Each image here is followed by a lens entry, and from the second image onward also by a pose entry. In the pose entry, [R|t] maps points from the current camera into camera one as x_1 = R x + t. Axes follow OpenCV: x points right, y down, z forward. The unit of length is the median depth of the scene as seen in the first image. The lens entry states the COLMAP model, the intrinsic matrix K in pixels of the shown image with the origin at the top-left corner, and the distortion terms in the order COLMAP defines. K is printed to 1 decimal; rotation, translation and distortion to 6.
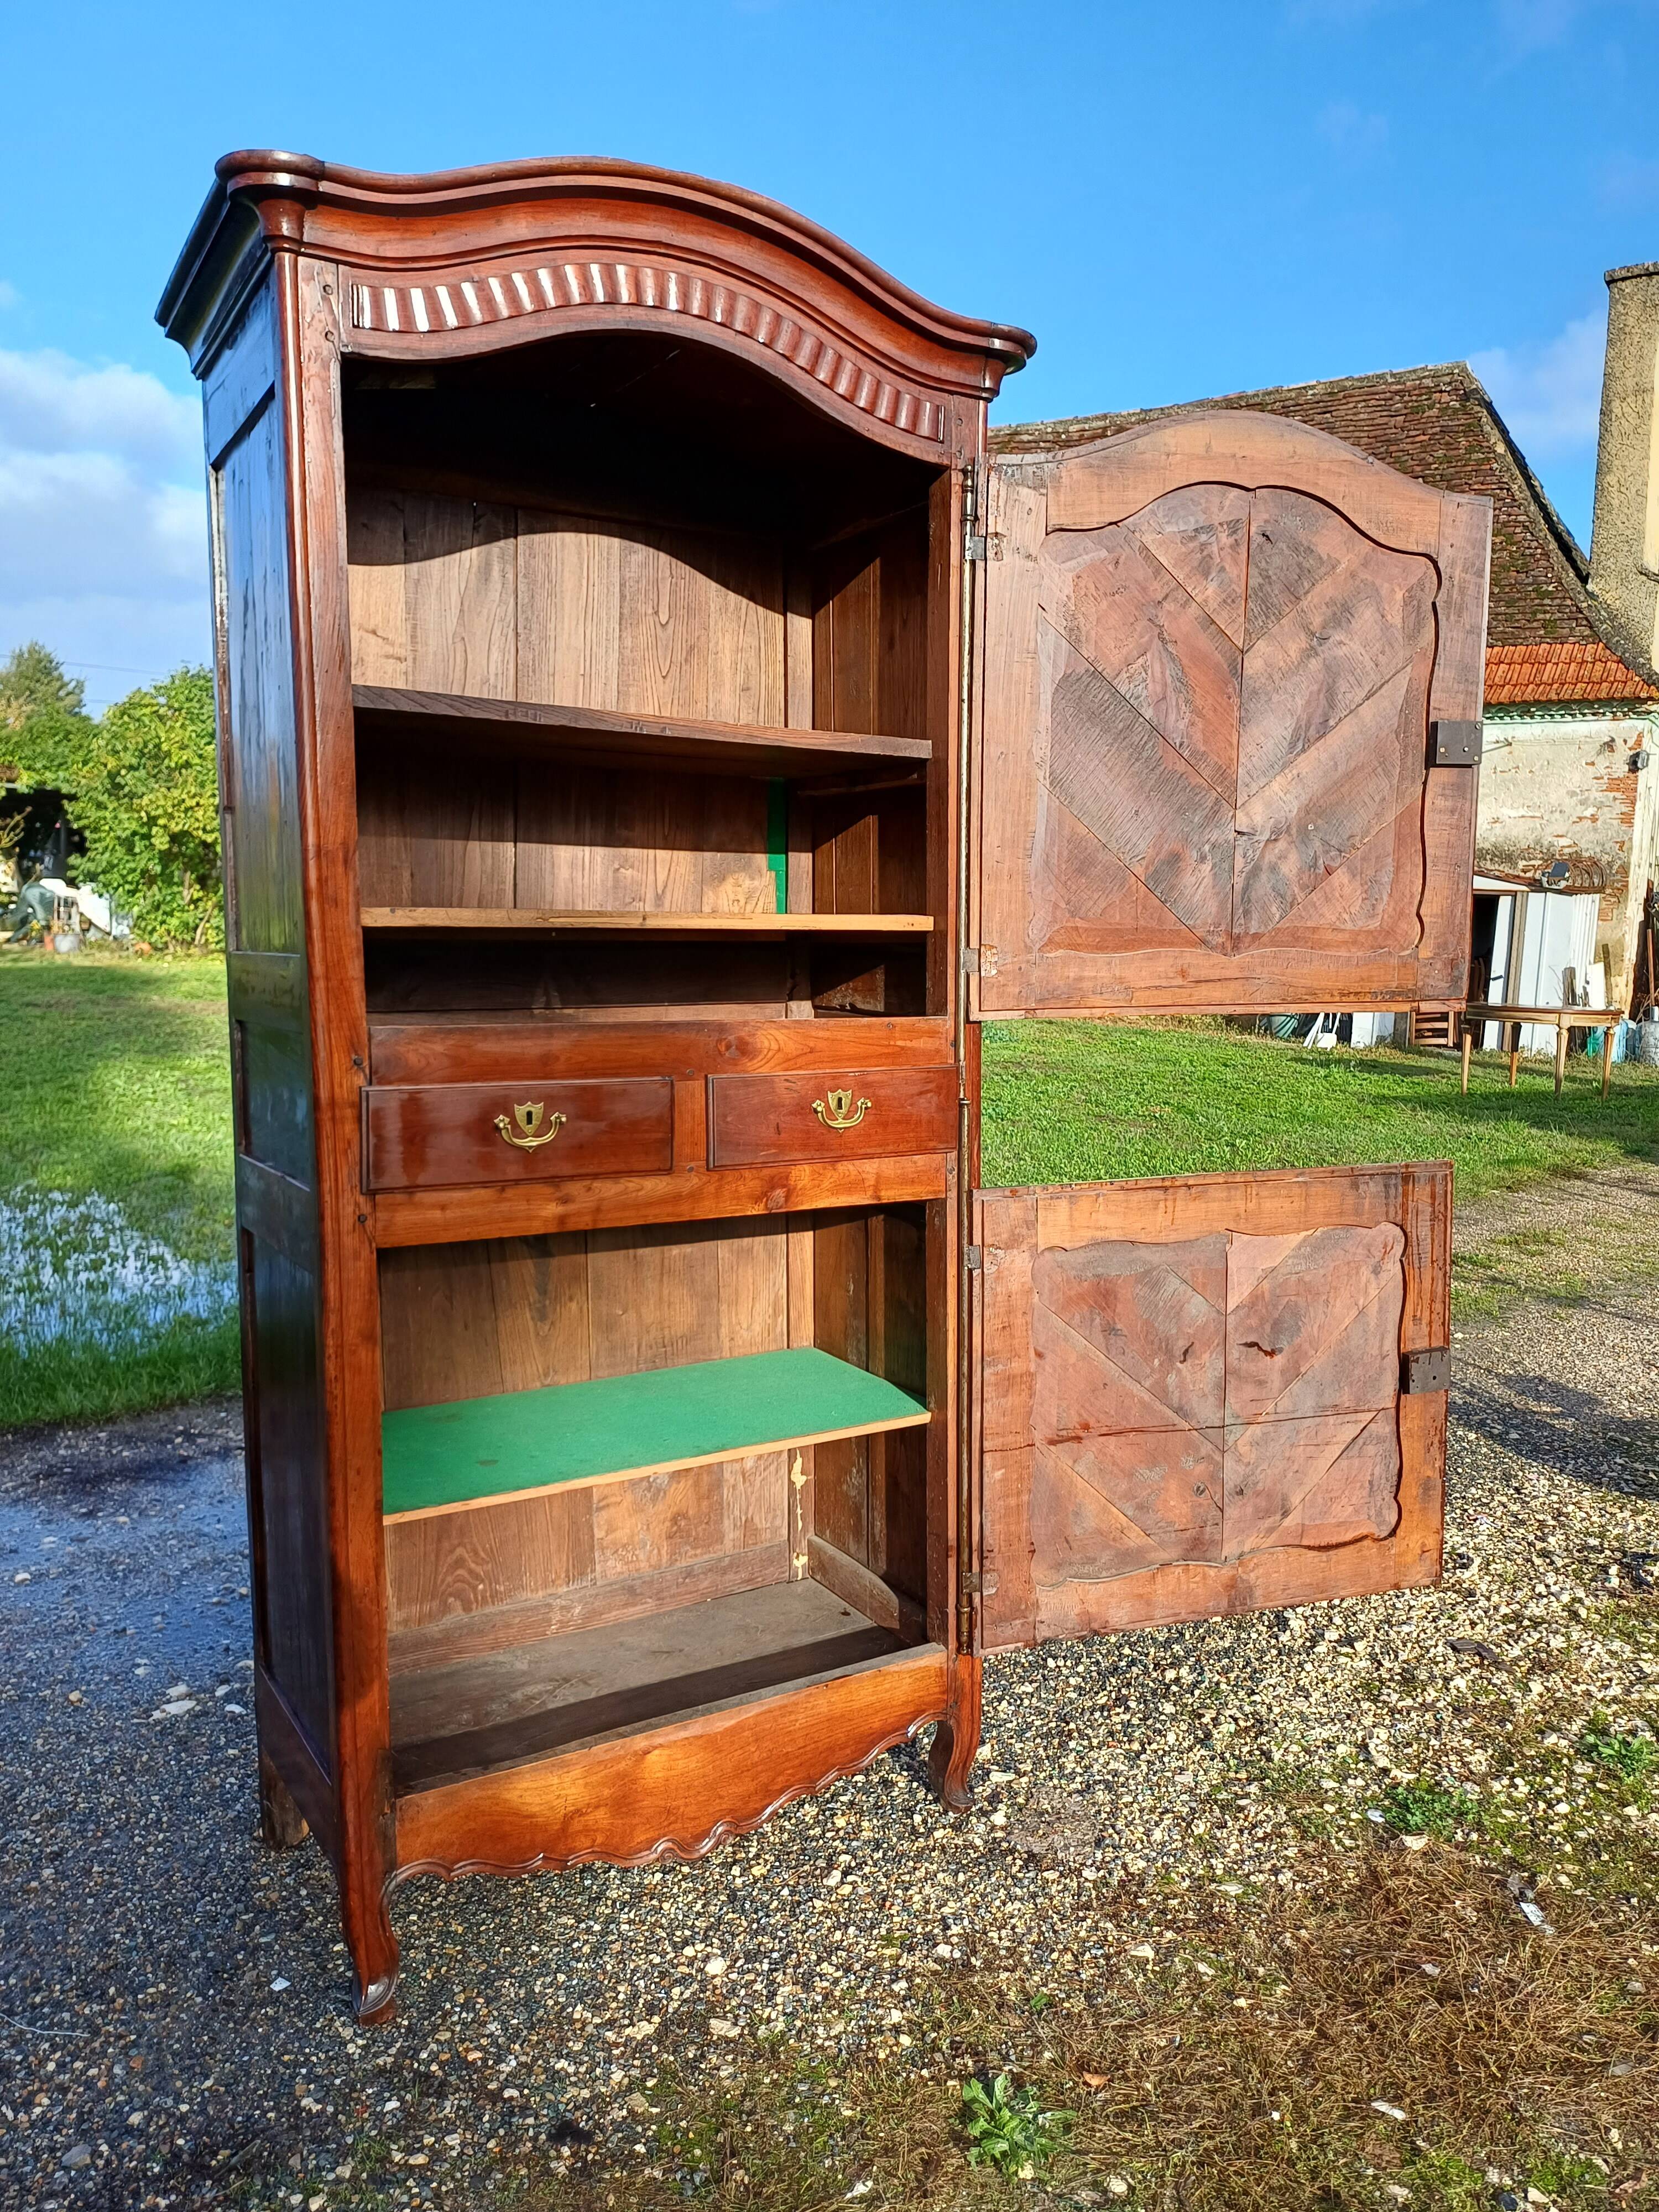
lens RADIAL K [[1639.9, 0, 866.2], [0, 1639.9, 1074.6], [0, 0, 1]] dist [0.077011, -0.070648]
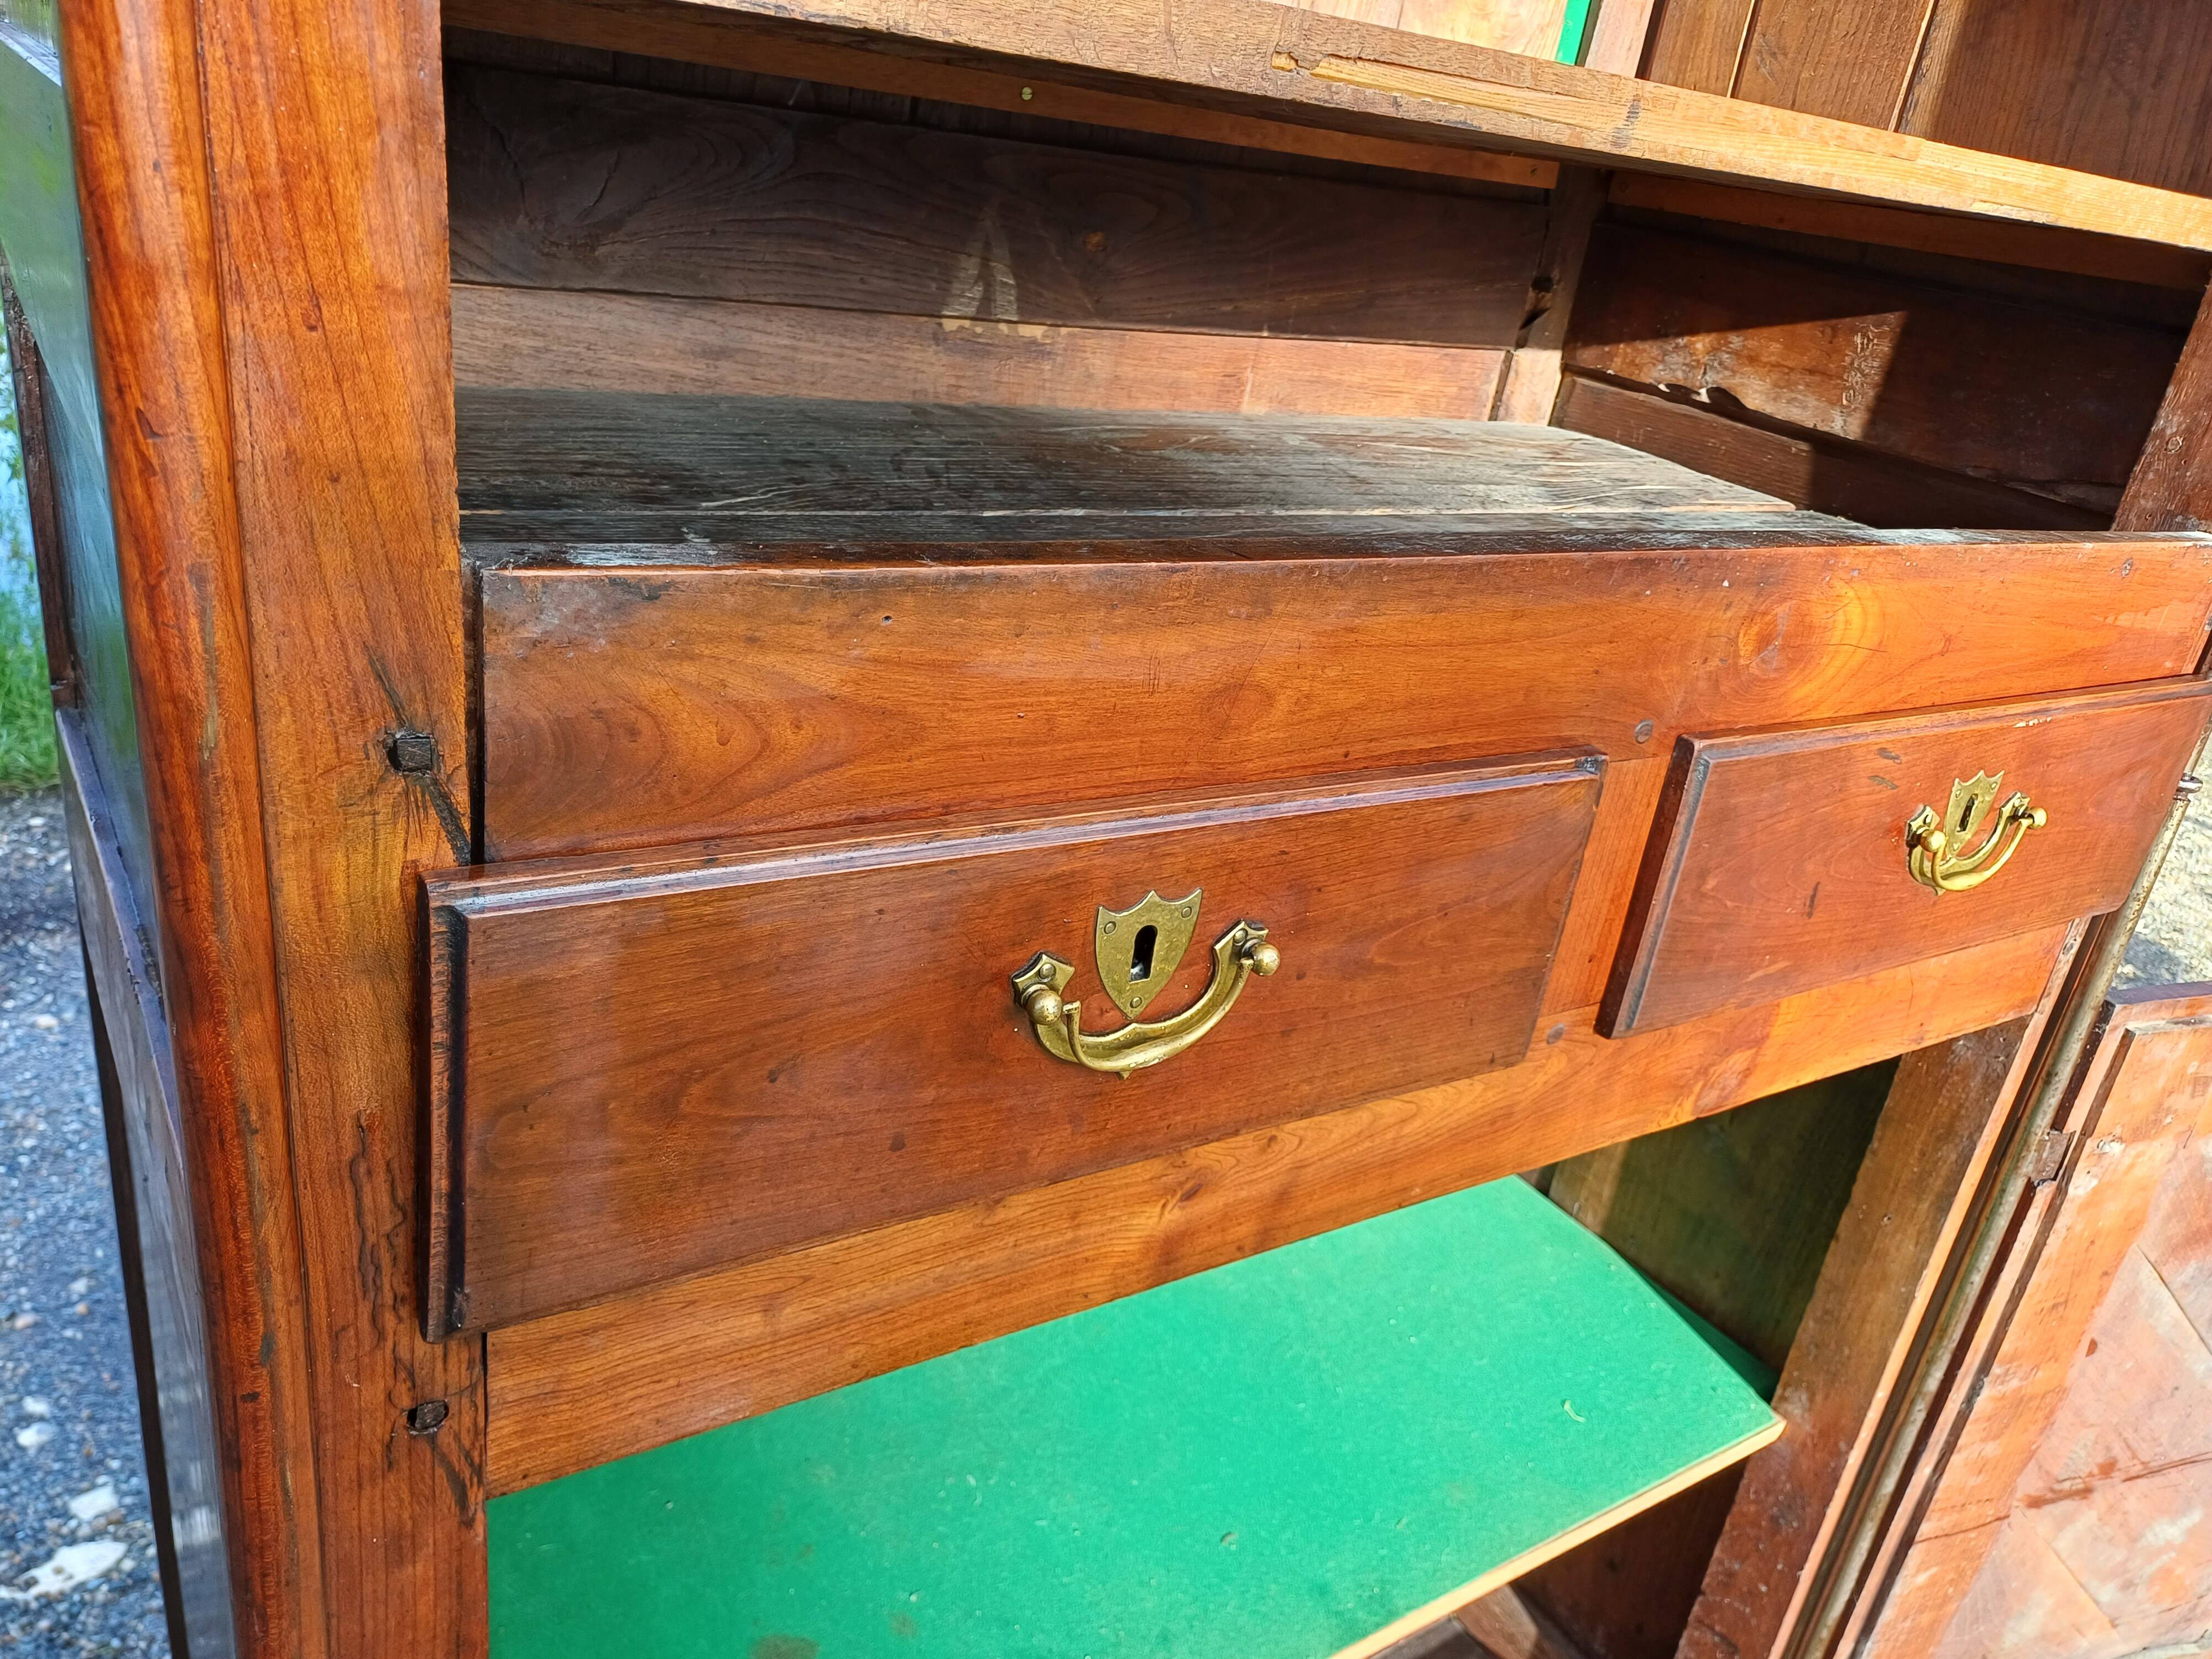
lens RADIAL K [[1651.9, 0, 1097.1], [0, 1651.9, 820.5], [0, 0, 1]] dist [0.053876, -0.045079]
pose [[0.990177, 0.111184, 0.084785, -0.181902], [-0.132154, 0.942240, 0.307764, -0.050243], [-0.045670, -0.315945, 0.947678, 0.600988]]
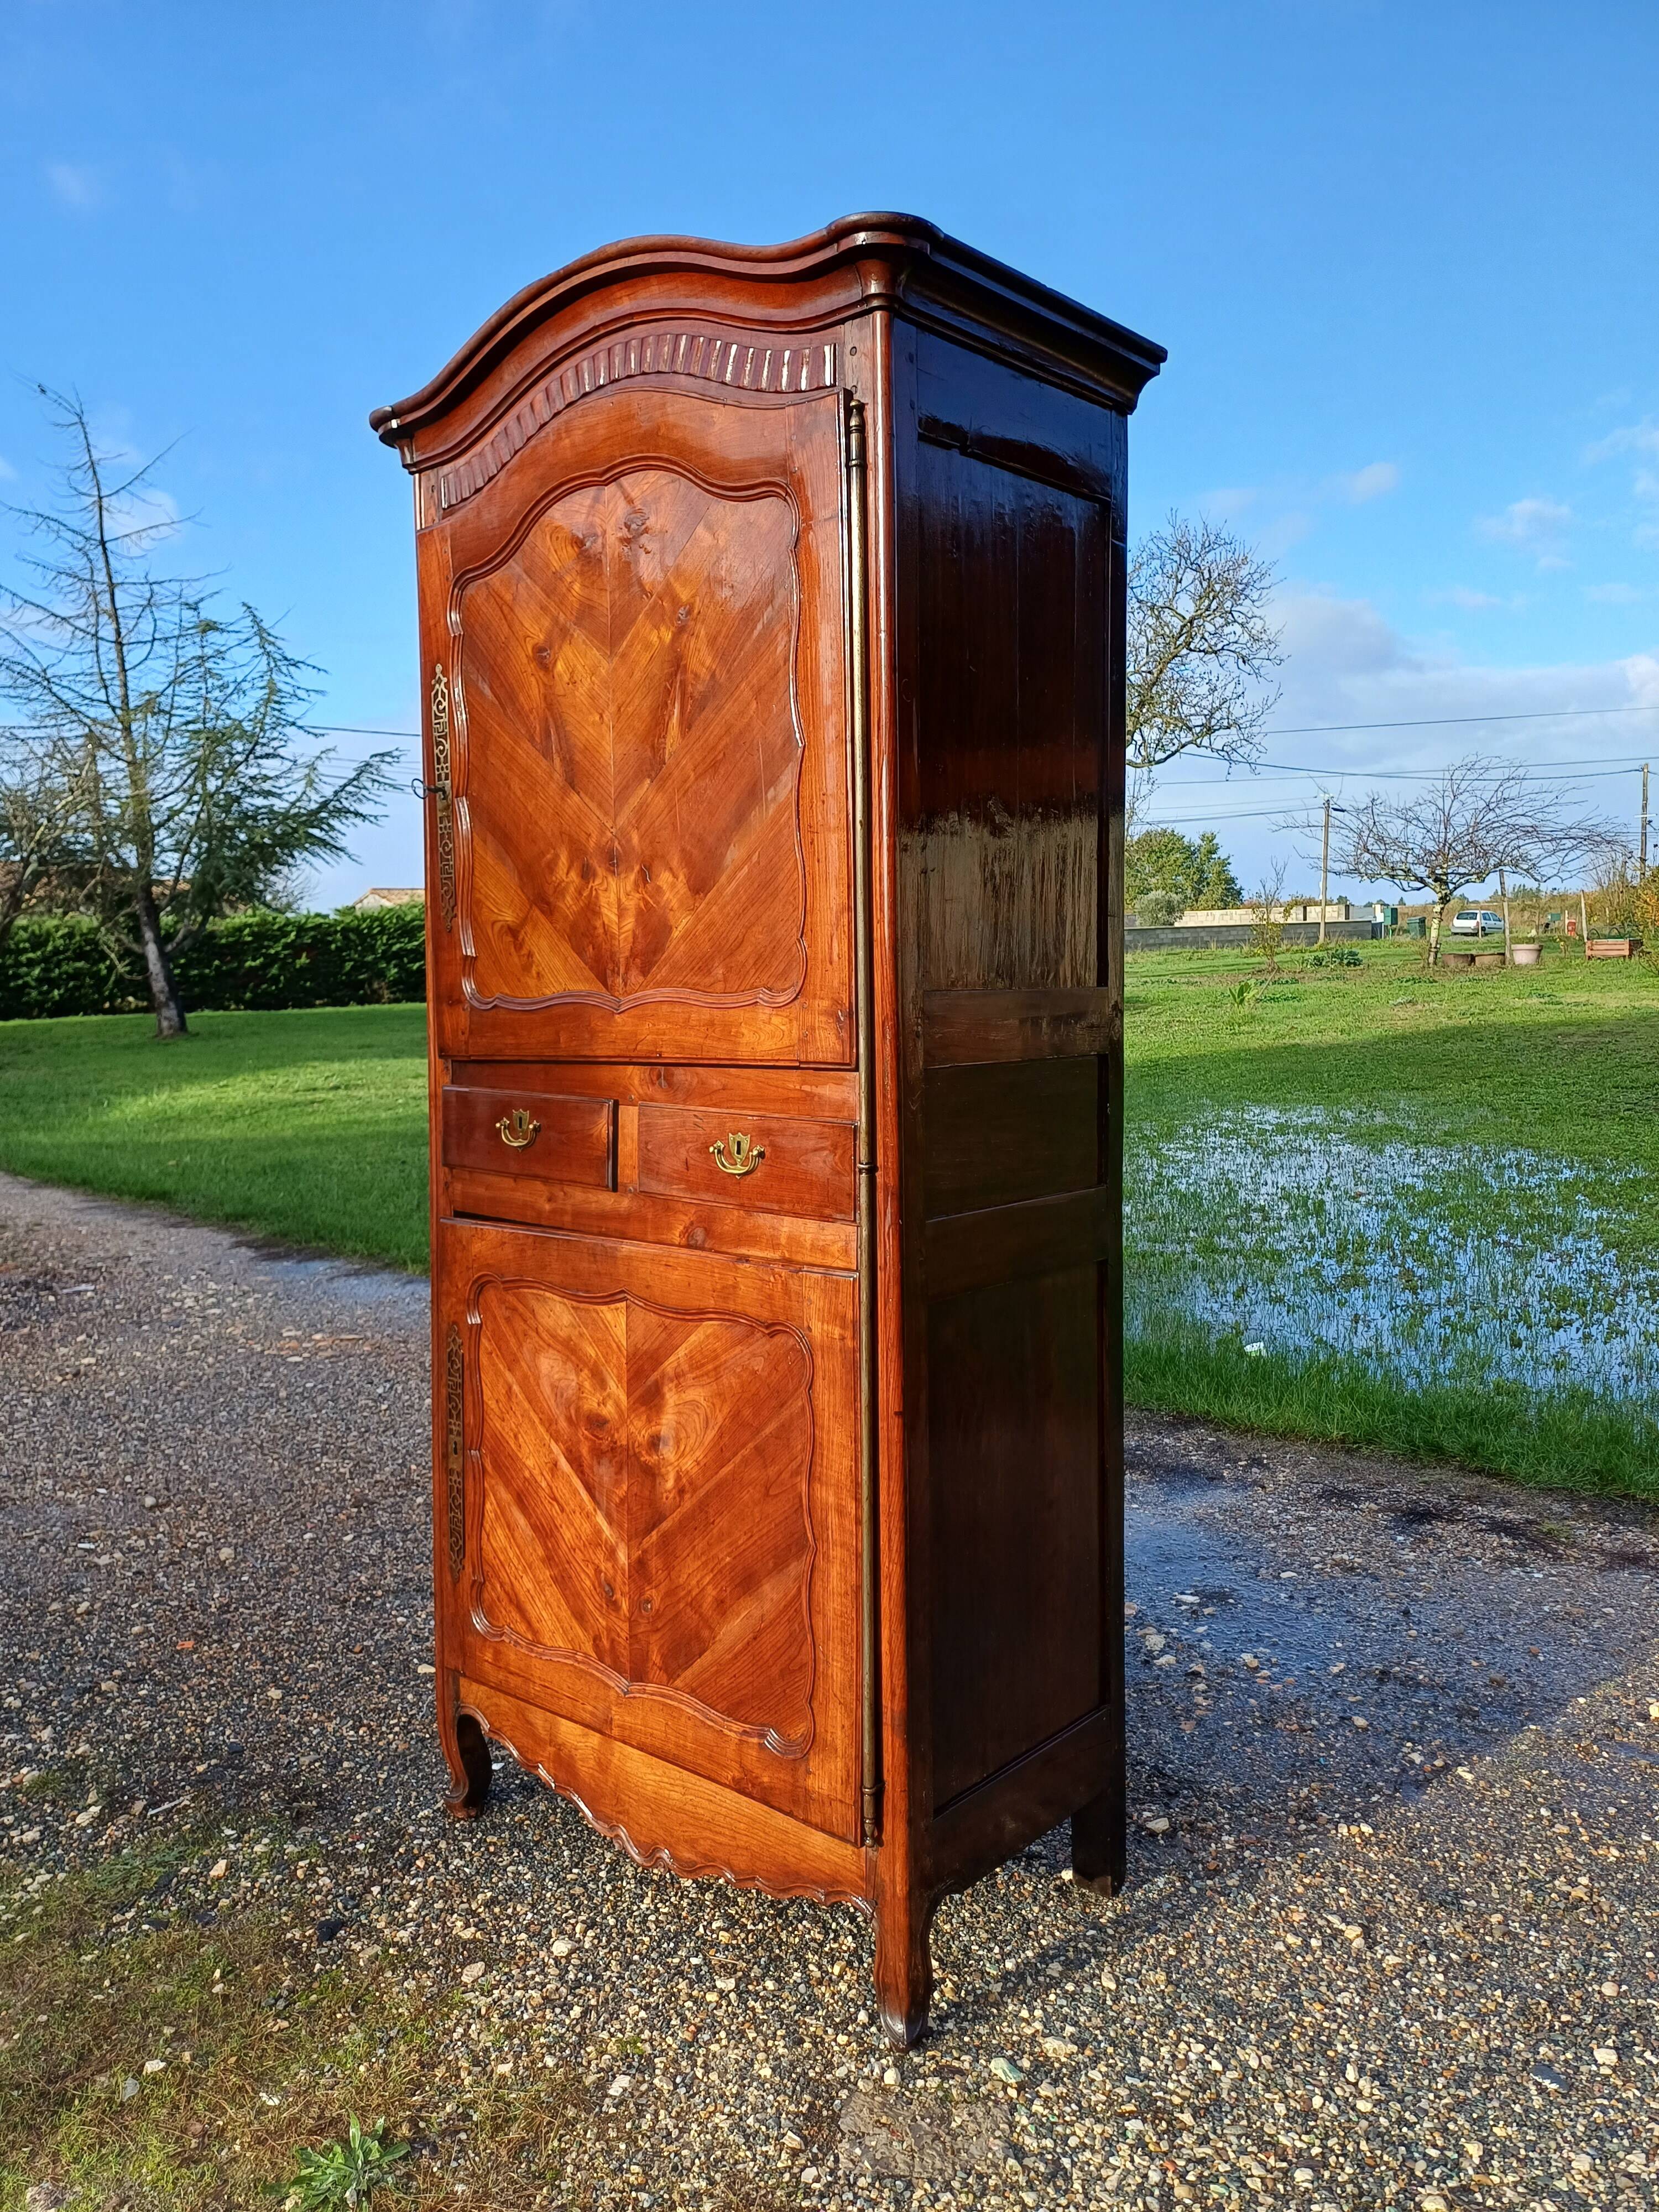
lens RADIAL K [[1630.9, 0, 823.9], [0, 1630.9, 1089.2], [0, 0, 1]] dist [0.078552, -0.068879]
pose [[0.292396, 0.056473, -0.954629, 0.756695], [-0.085338, 0.995813, 0.032771, -0.041569], [0.952482, 0.071884, 0.295991, 0.663922]]
